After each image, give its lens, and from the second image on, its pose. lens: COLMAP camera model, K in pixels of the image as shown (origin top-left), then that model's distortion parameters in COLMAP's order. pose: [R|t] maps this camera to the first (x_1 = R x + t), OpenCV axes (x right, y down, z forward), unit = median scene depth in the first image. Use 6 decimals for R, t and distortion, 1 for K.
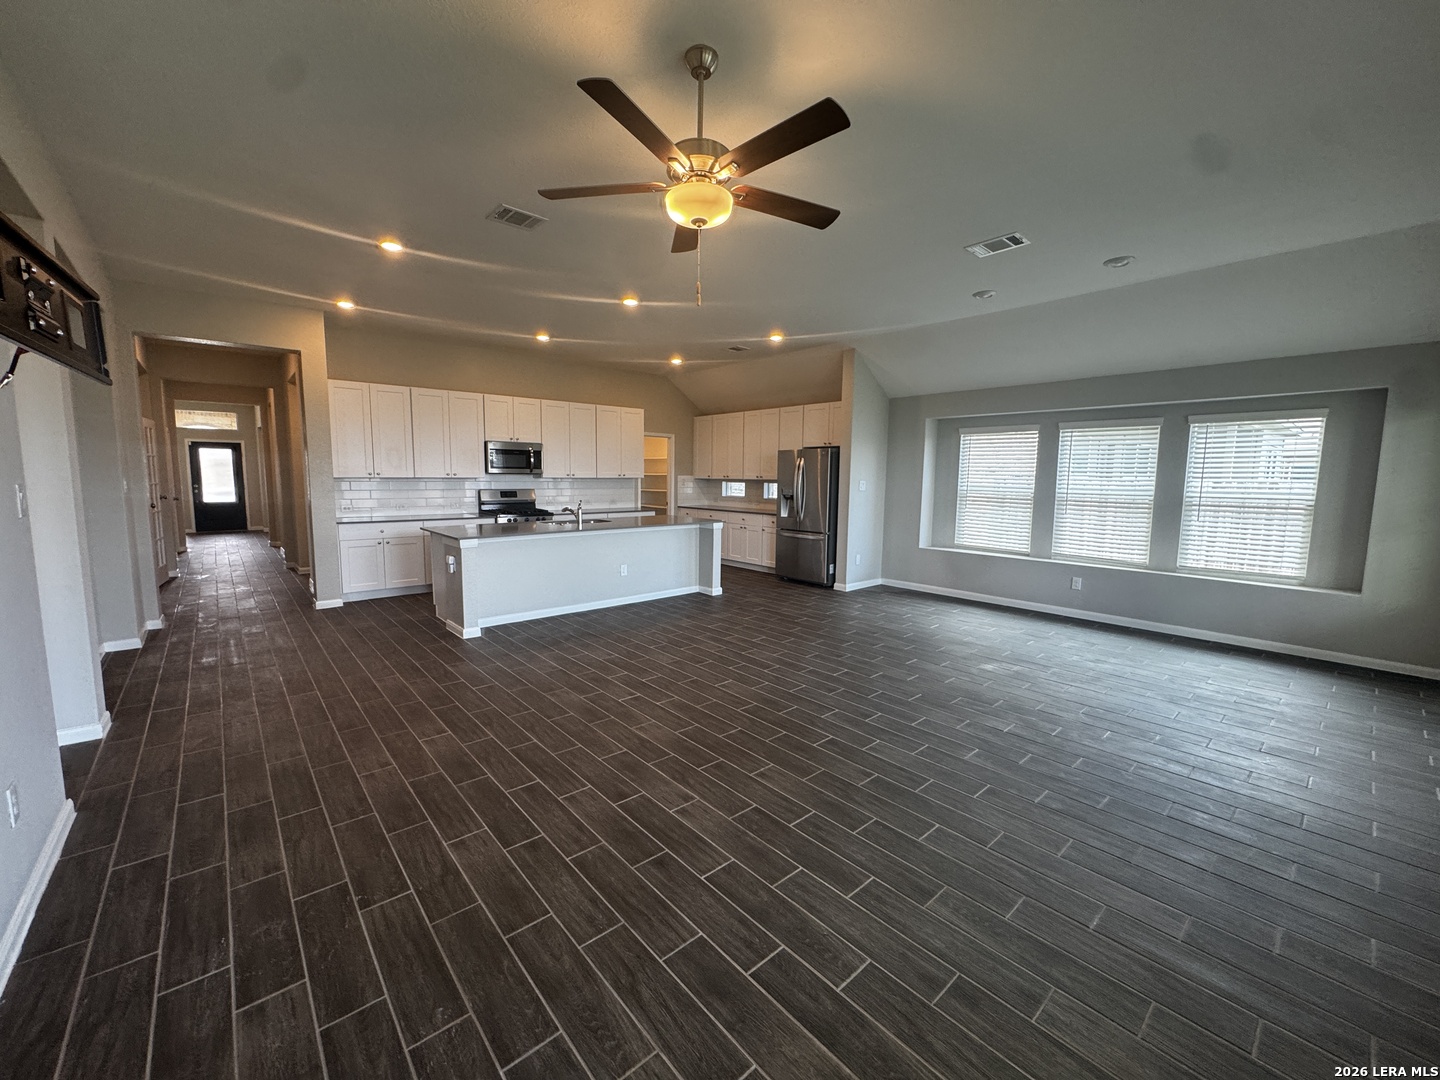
lens RADIAL K [[576.4, 0, 720.6], [0, 576.4, 542.8], [0, 0, 1]] dist [-0.000116, 0.000288]
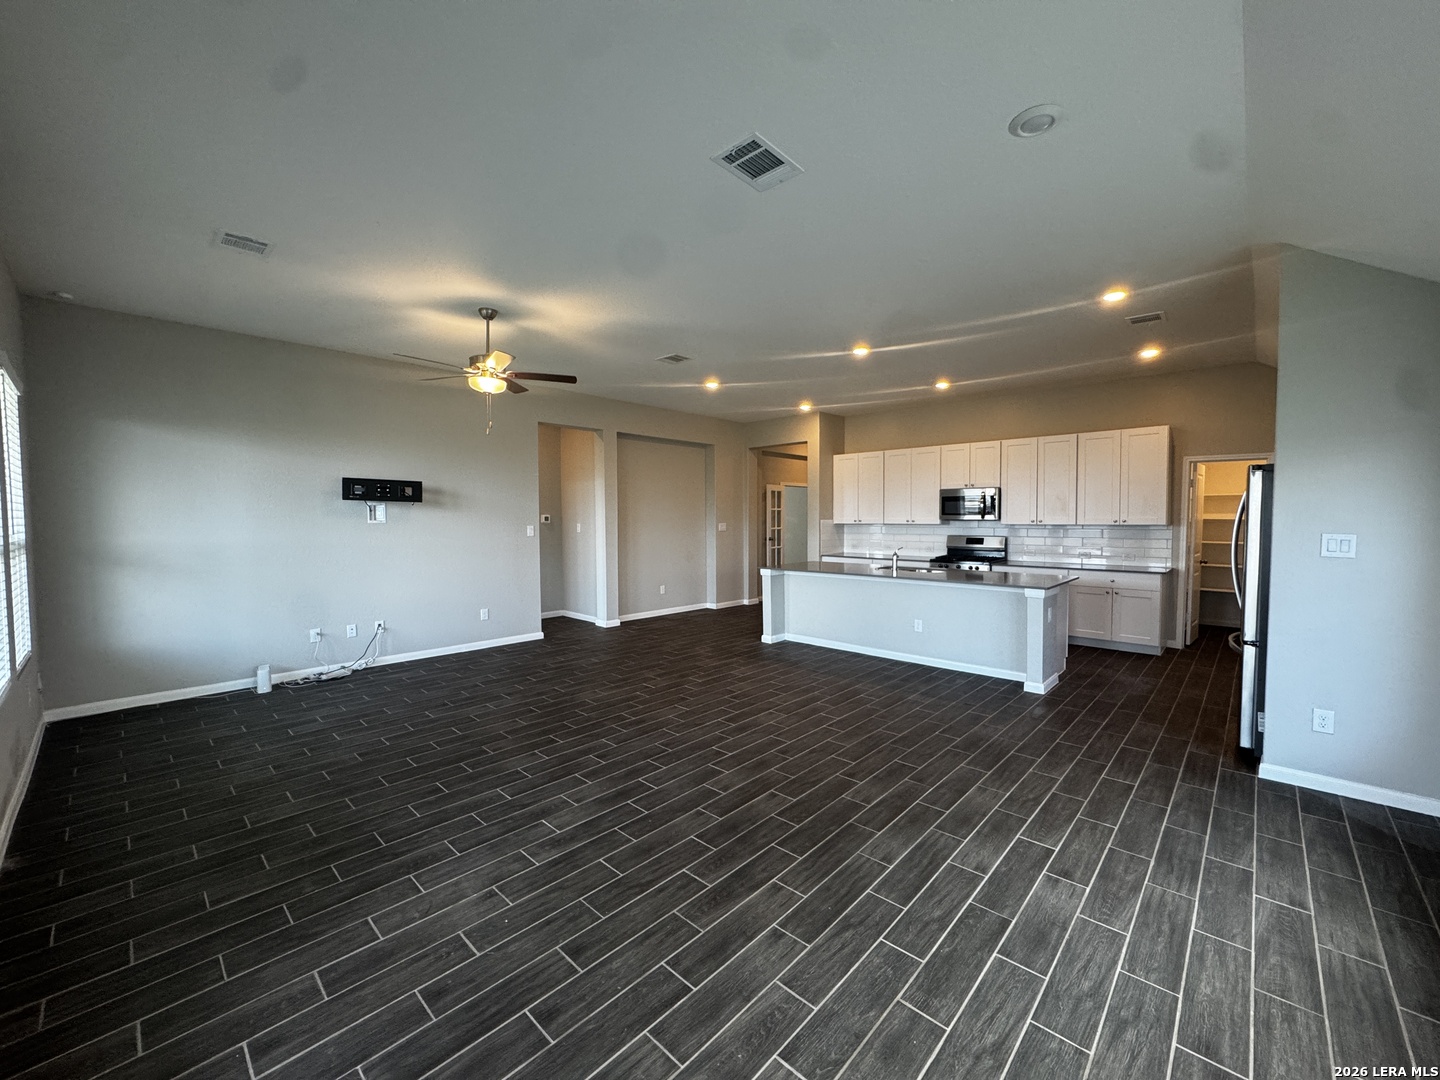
lens RADIAL K [[576.4, 0, 716.8], [0, 576.4, 537.5], [0, 0, 1]] dist [-0.000116, 0.000288]
pose [[0.085277, 0.025067, -0.996042, 1.066501], [-0.113488, 0.993422, 0.015285, -0.103371], [0.989873, 0.111735, 0.087561, 0.892545]]
